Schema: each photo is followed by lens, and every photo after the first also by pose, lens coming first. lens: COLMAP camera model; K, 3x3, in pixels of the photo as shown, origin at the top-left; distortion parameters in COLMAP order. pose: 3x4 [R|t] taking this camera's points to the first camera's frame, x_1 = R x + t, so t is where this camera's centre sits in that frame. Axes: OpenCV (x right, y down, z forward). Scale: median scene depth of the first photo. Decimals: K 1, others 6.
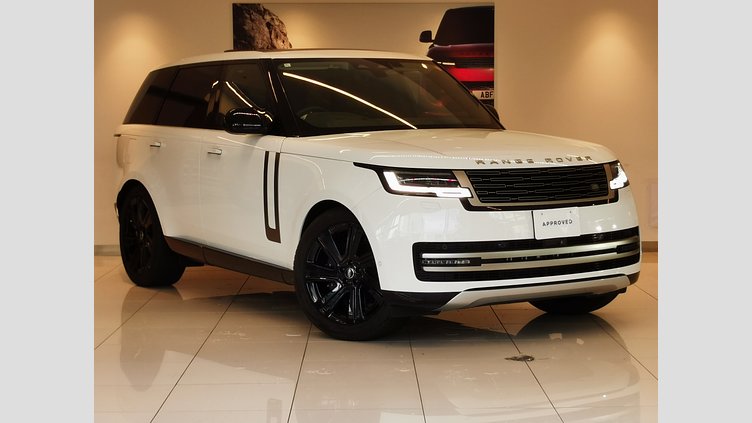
lens RADIAL K [[1664.3, 0, 375.9], [0, 1664.3, 211.1], [0, 0, 1]] dist [-0.603055, 0.000000]
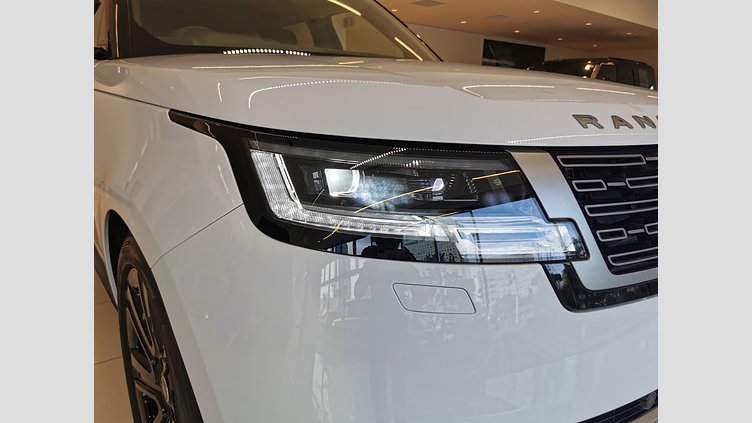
lens RADIAL K [[459.7, 0, 382.0], [0, 459.7, 211.3], [0, 0, 1]] dist [-0.004179, -0.001665]
pose [[0.990589, 0.000870, 0.136867, 0.015046], [-0.025048, 0.984244, 0.175030, -0.026591], [-0.134559, -0.176811, 0.975004, 0.905894]]
